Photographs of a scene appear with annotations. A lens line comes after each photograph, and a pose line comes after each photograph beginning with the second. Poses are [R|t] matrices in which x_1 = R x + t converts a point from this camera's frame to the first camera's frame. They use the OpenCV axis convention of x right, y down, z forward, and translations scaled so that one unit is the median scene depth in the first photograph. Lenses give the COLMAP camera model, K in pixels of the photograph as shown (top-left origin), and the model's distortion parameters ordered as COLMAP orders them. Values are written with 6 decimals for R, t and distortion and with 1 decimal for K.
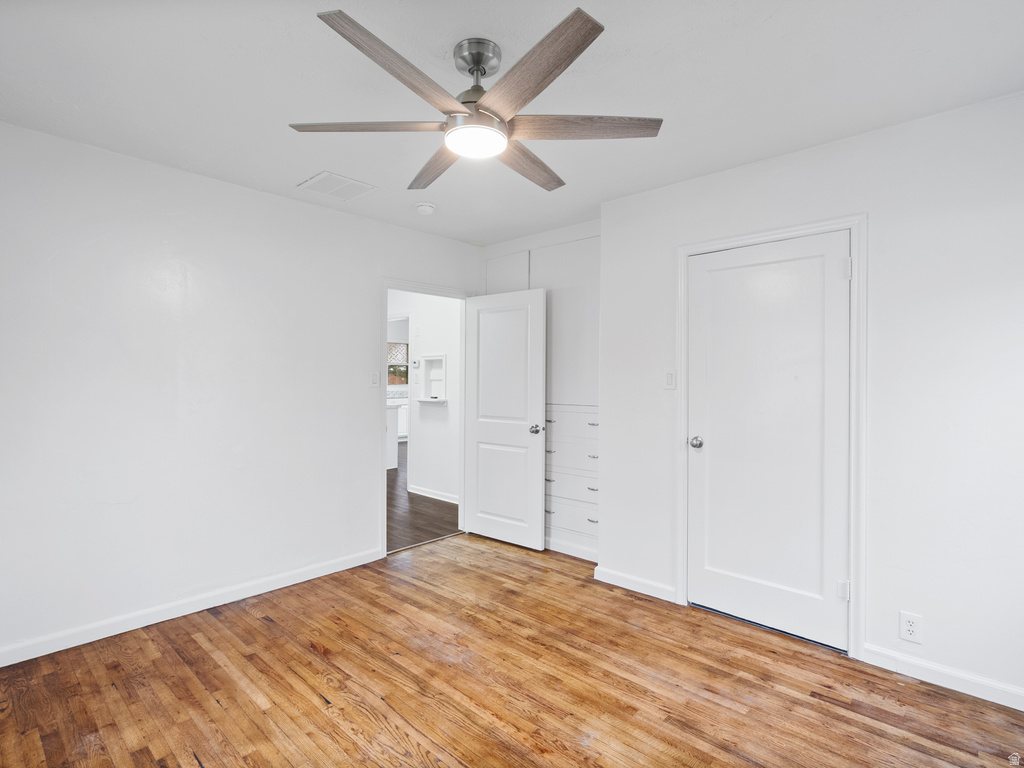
lens RADIAL K [[524.7, 0, 514.6], [0, 524.7, 382.2], [0, 0, 1]] dist [-0.002255, 0.000756]
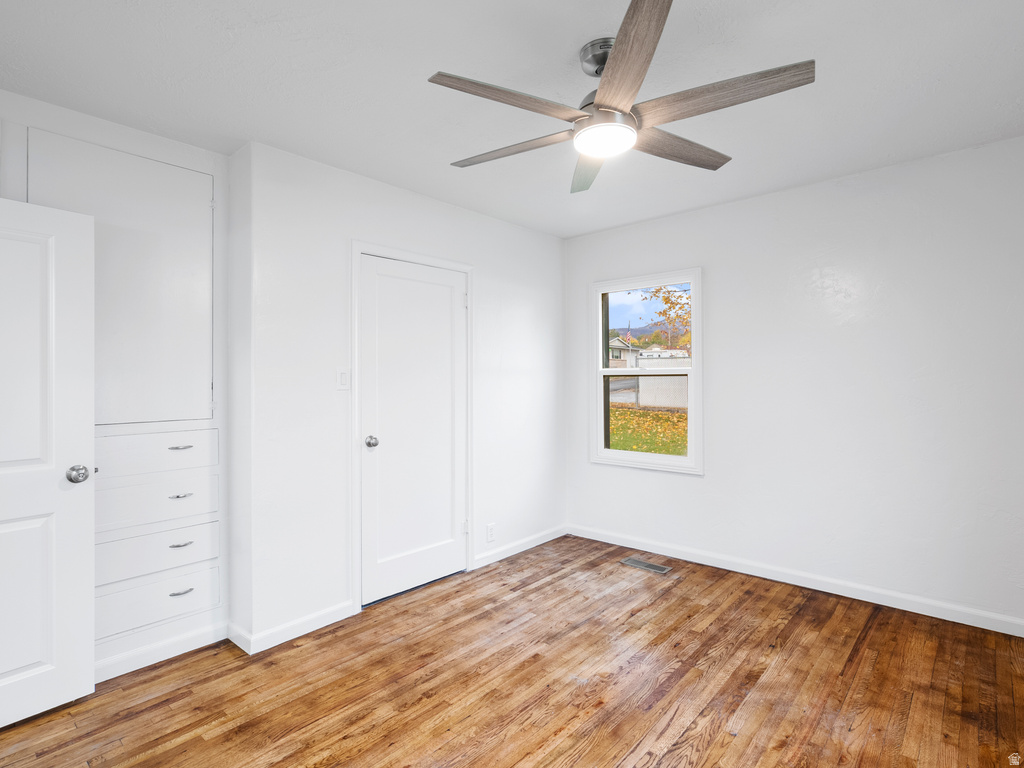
lens RADIAL K [[524.7, 0, 514.6], [0, 524.7, 382.2], [0, 0, 1]] dist [-0.002255, 0.000756]
pose [[-0.020481, -0.004268, 0.999781, -0.833675], [0.015176, 0.999874, 0.004579, -0.000674], [-0.999675, 0.015267, -0.020413, 0.928713]]
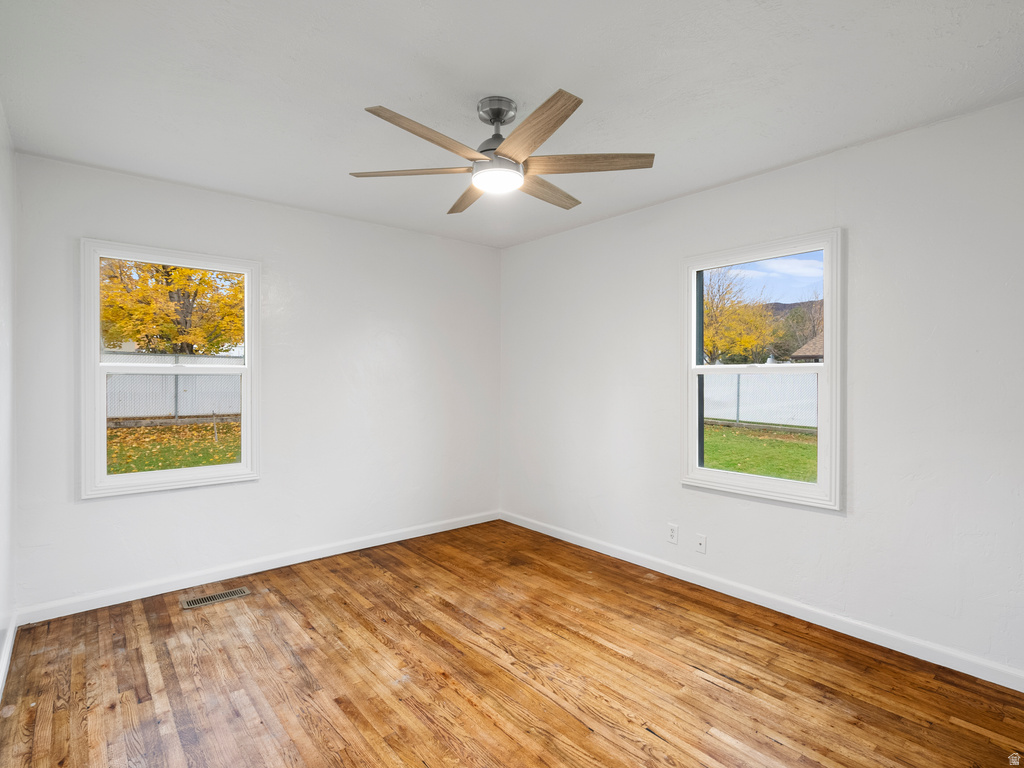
lens RADIAL K [[524.7, 0, 514.6], [0, 524.7, 382.2], [0, 0, 1]] dist [-0.002255, 0.000756]
pose [[-0.992792, -0.005158, 0.119736, -0.202429], [-0.003177, 0.999855, 0.016728, -0.010346], [-0.119805, 0.016227, -0.992665, 1.709133]]
